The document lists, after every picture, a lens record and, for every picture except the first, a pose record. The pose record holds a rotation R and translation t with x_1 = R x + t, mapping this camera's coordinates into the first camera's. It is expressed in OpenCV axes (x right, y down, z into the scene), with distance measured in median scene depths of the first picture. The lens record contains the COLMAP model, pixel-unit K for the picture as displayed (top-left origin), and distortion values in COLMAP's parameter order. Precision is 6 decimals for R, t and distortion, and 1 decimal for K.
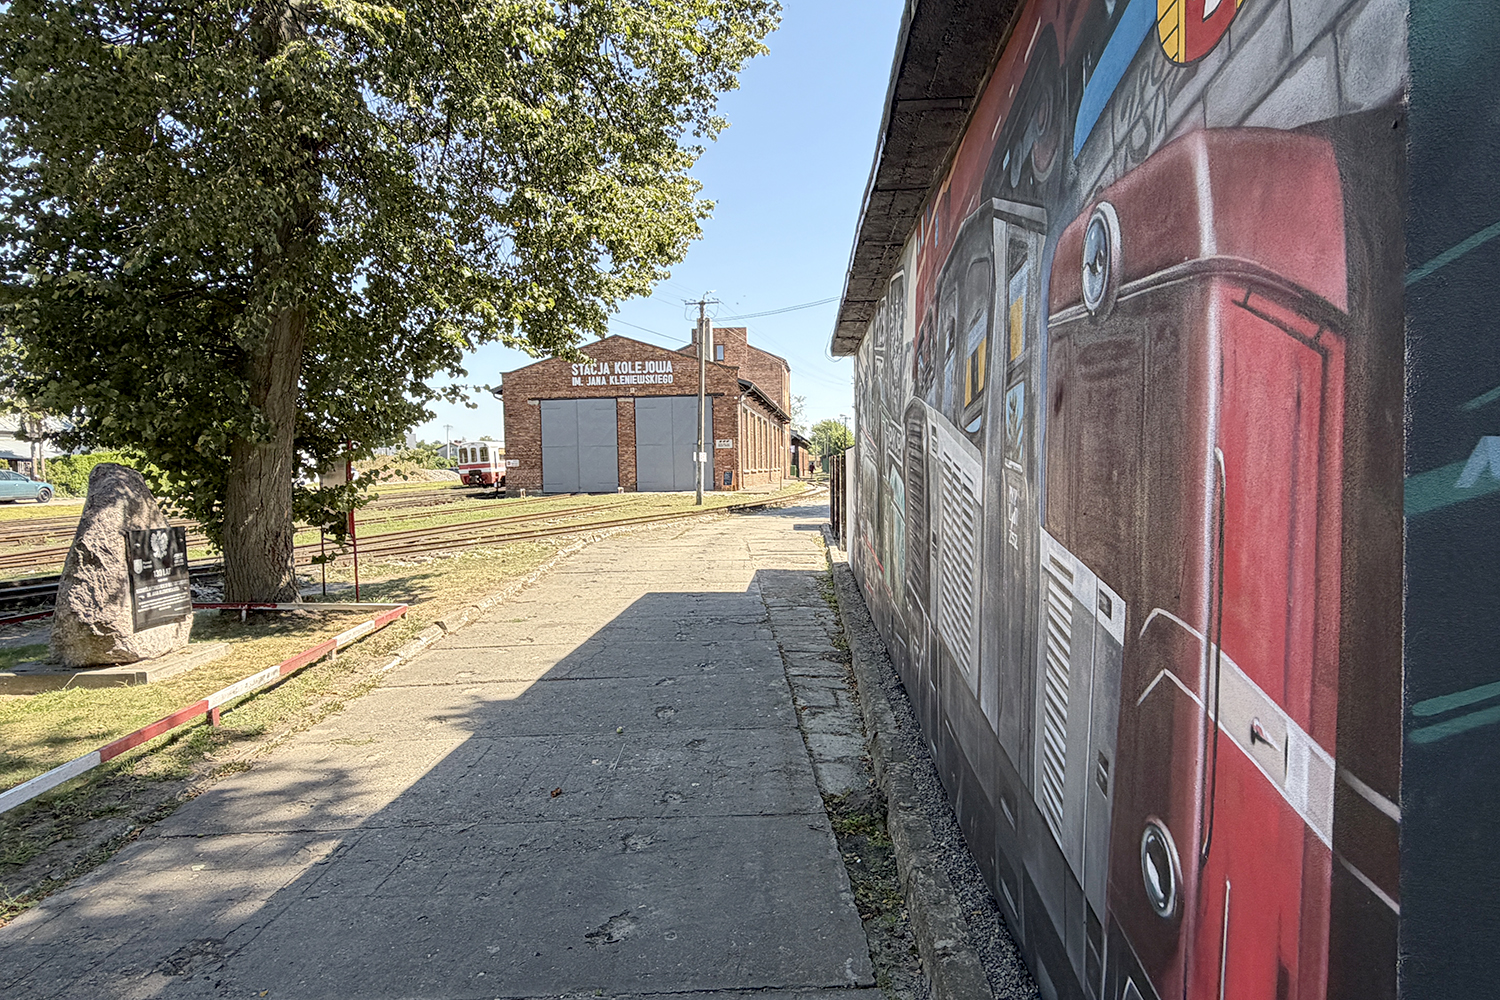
lens RADIAL K [[873.3, 0, 746.3], [0, 873.3, 510.3], [0, 0, 1]] dist [-0.002787, 0.000972]
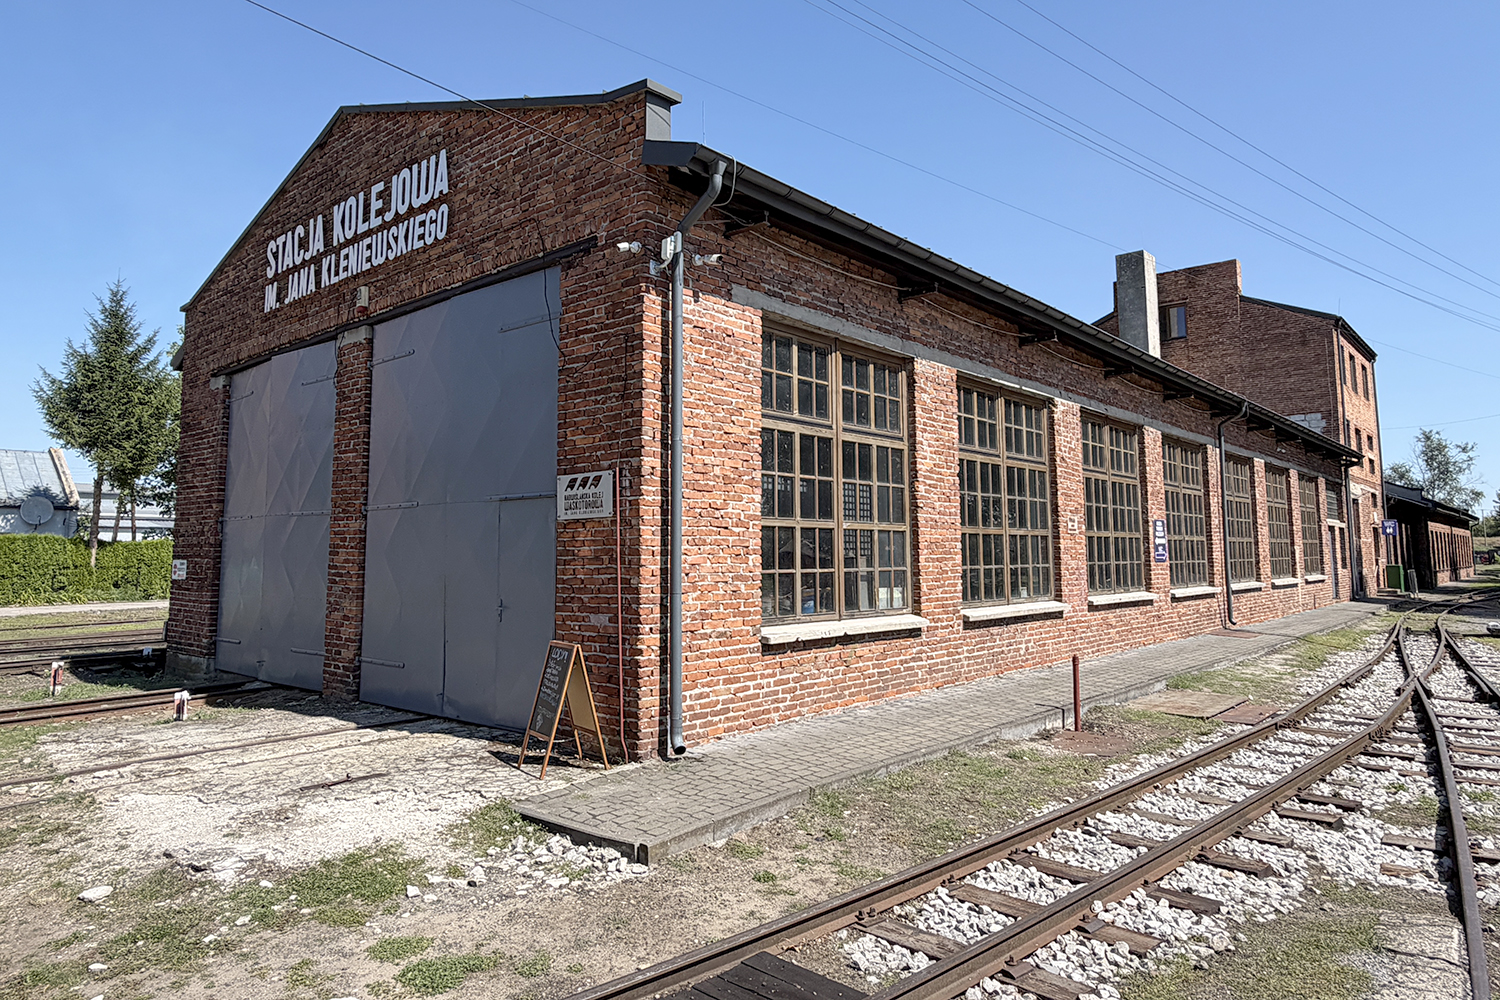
lens RADIAL K [[945.3, 0, 747.7], [0, 945.3, 447.0], [0, 0, 1]] dist [0.002644, 0.000694]
pose [[0.821626, -0.051382, -0.567706, 0.747331], [-0.038448, 0.988666, -0.145128, -0.365448], [0.568729, 0.141068, 0.810338, 5.344336]]
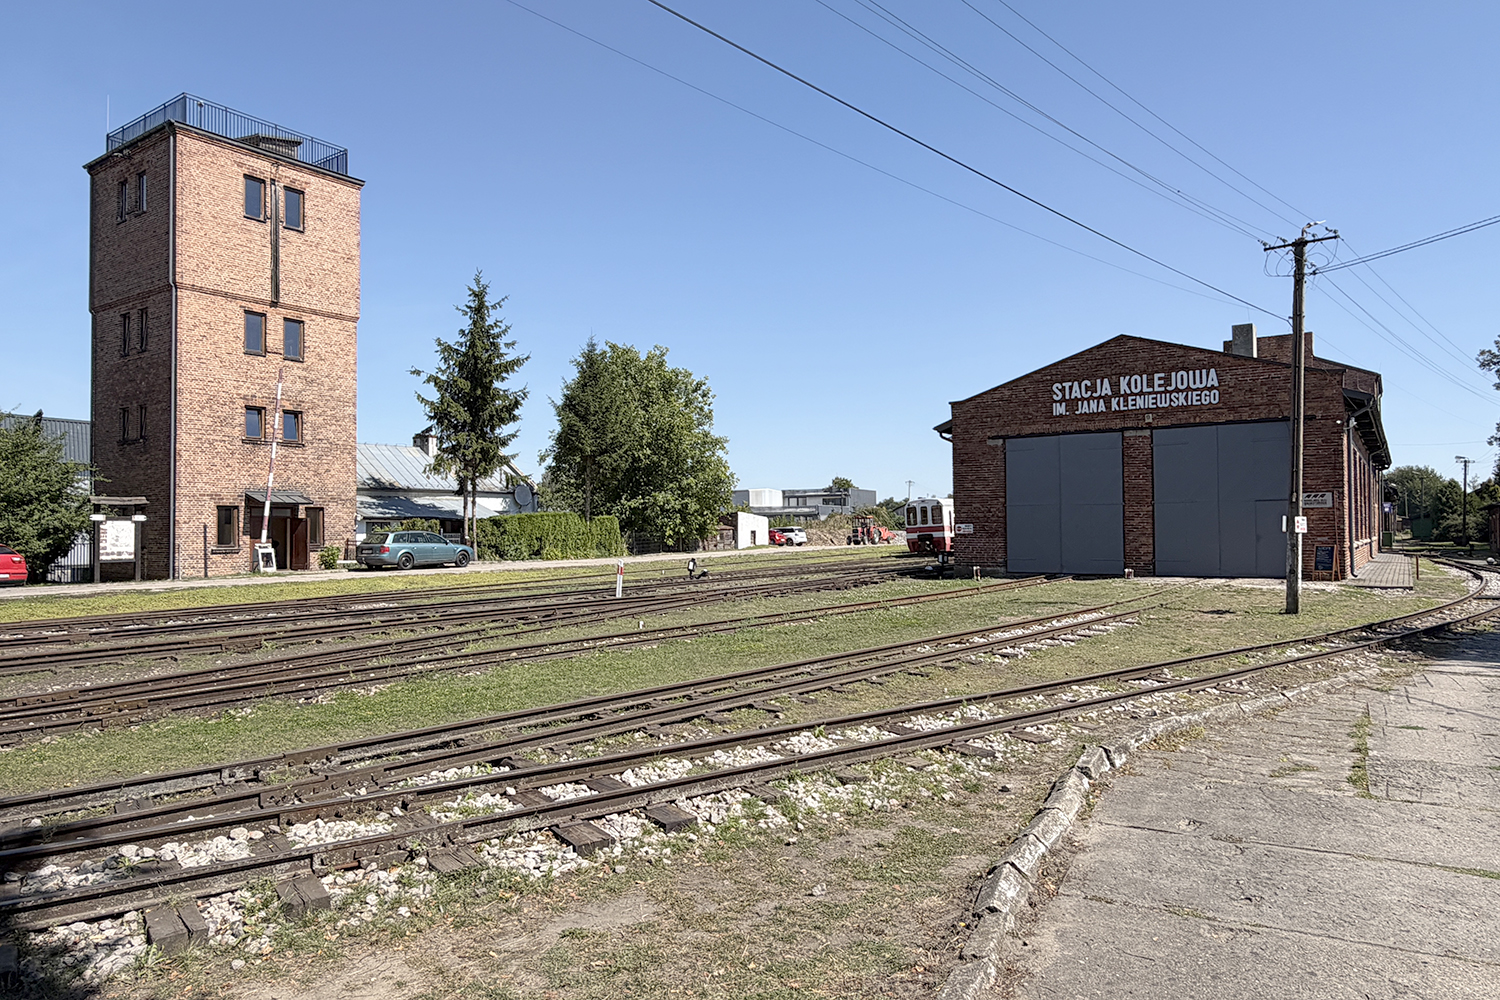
lens RADIAL K [[942.4, 0, 751.3], [0, 942.4, 506.8], [0, 0, 1]] dist [-0.002252, -0.000465]
pose [[0.875524, -0.001292, -0.483173, -0.324888], [-0.032508, 0.997573, -0.061573, -0.124048], [0.482080, 0.069616, 0.873357, 1.614905]]
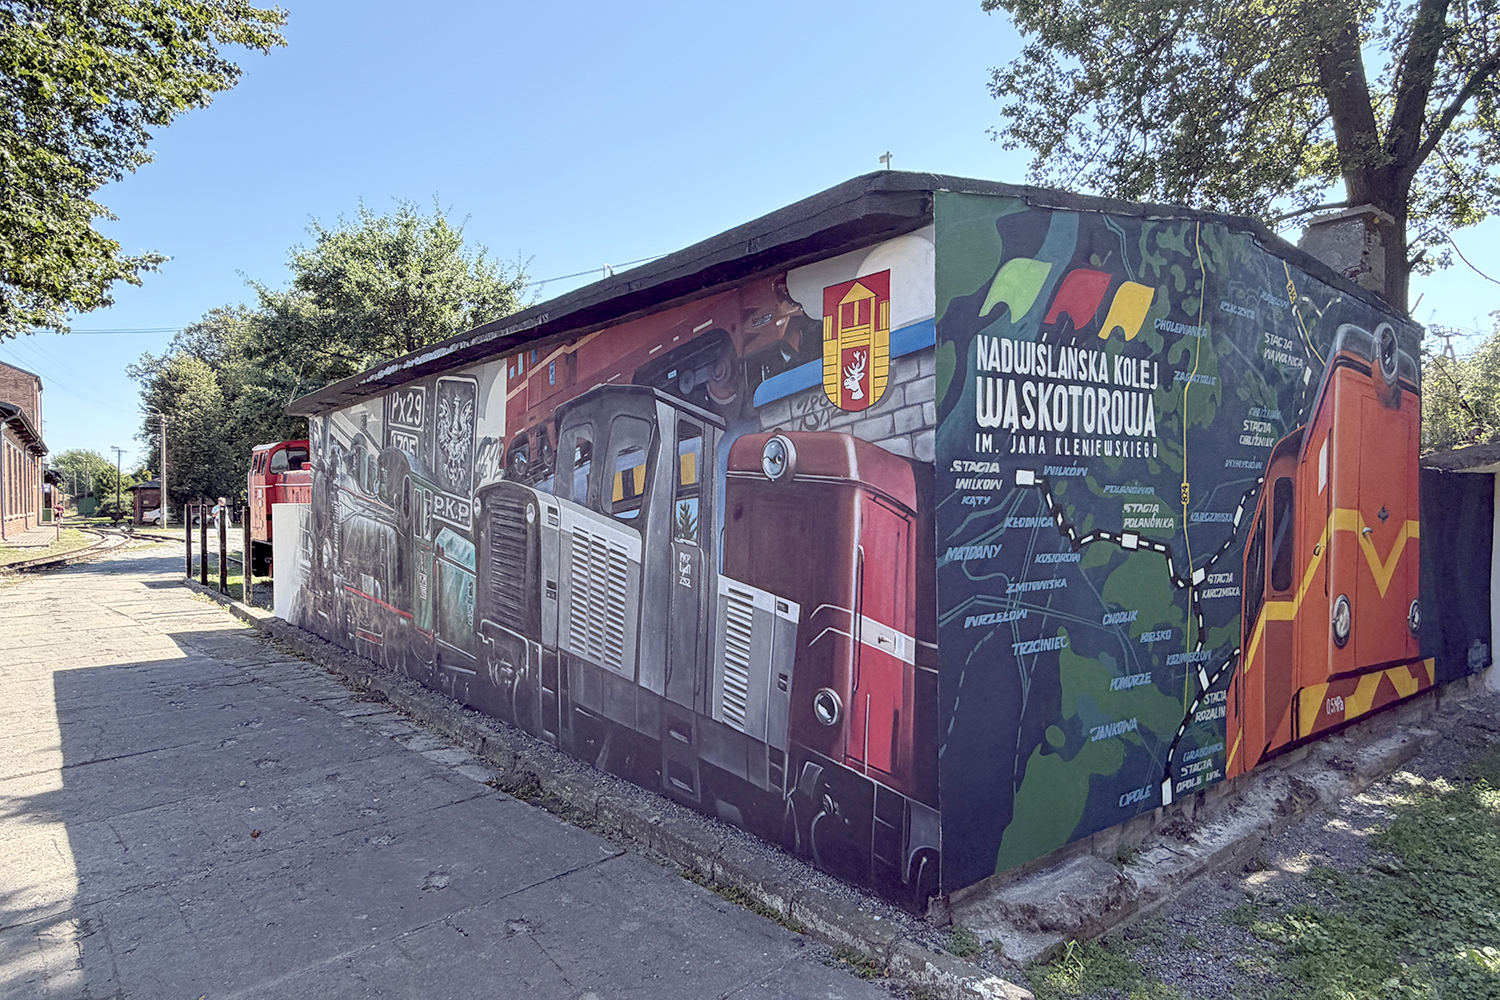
lens RADIAL K [[873.3, 0, 746.3], [0, 873.3, 510.3], [0, 0, 1]] dist [-0.002787, 0.000972]
pose [[0.728856, -0.003430, 0.684658, -0.338649], [0.035056, 0.998863, -0.032315, -0.020976], [-0.683769, 0.047555, 0.728148, -0.169537]]
